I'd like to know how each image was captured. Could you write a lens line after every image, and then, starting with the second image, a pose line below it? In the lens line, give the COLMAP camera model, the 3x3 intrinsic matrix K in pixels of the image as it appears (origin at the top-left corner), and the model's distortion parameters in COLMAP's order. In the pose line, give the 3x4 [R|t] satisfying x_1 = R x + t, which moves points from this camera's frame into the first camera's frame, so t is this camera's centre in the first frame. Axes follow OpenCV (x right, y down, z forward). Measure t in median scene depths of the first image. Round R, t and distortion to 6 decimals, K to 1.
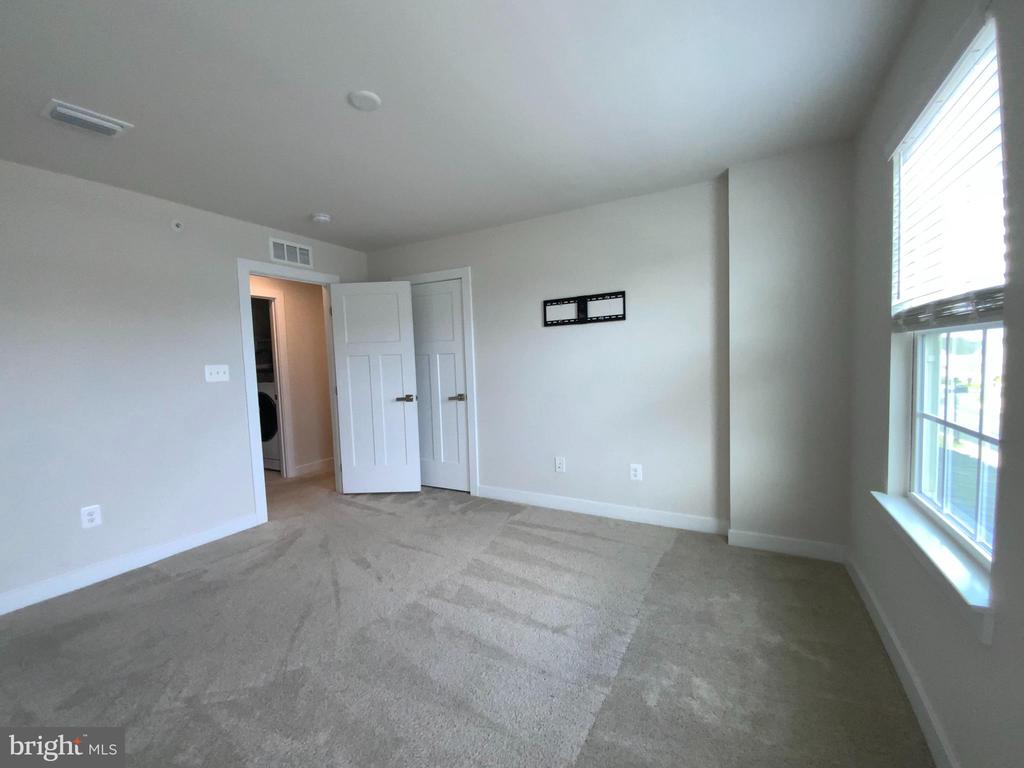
lens RADIAL K [[414.2, 0, 511.4], [0, 414.2, 385.4], [0, 0, 1]] dist [0.025835, -0.020429]
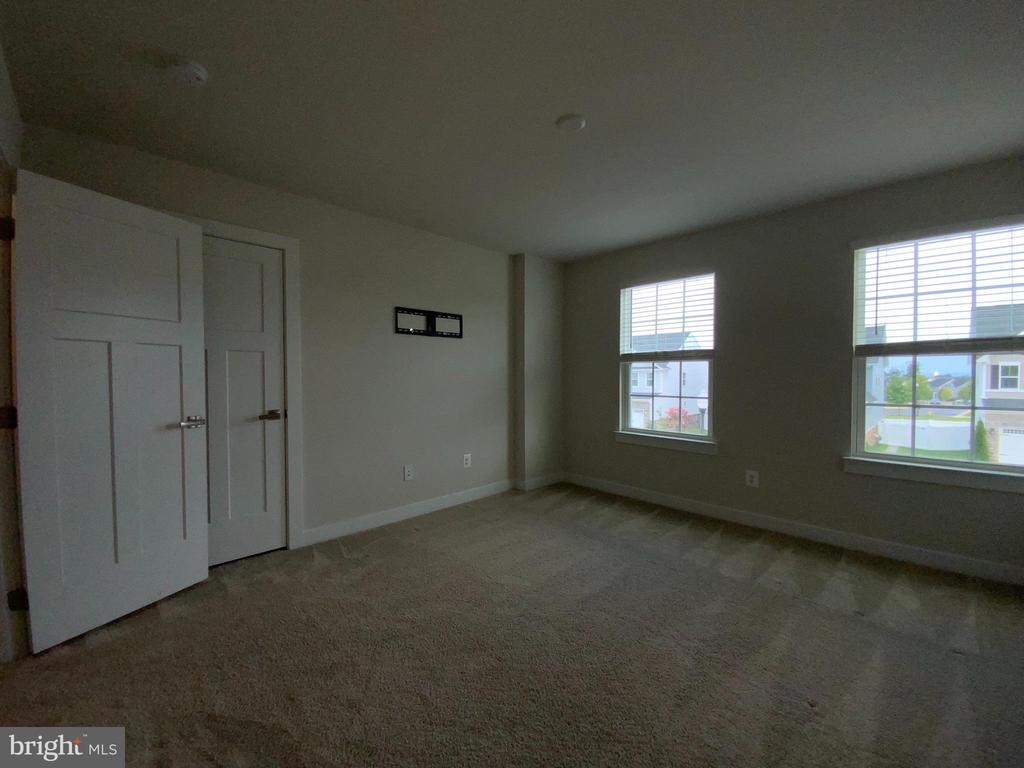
lens RADIAL K [[414.2, 0, 511.4], [0, 414.2, 385.4], [0, 0, 1]] dist [0.025835, -0.020429]
pose [[0.284194, 0.013144, 0.958677, -0.792946], [0.054896, 0.998043, -0.029957, 0.025926], [-0.957194, 0.061141, 0.282916, 0.474255]]
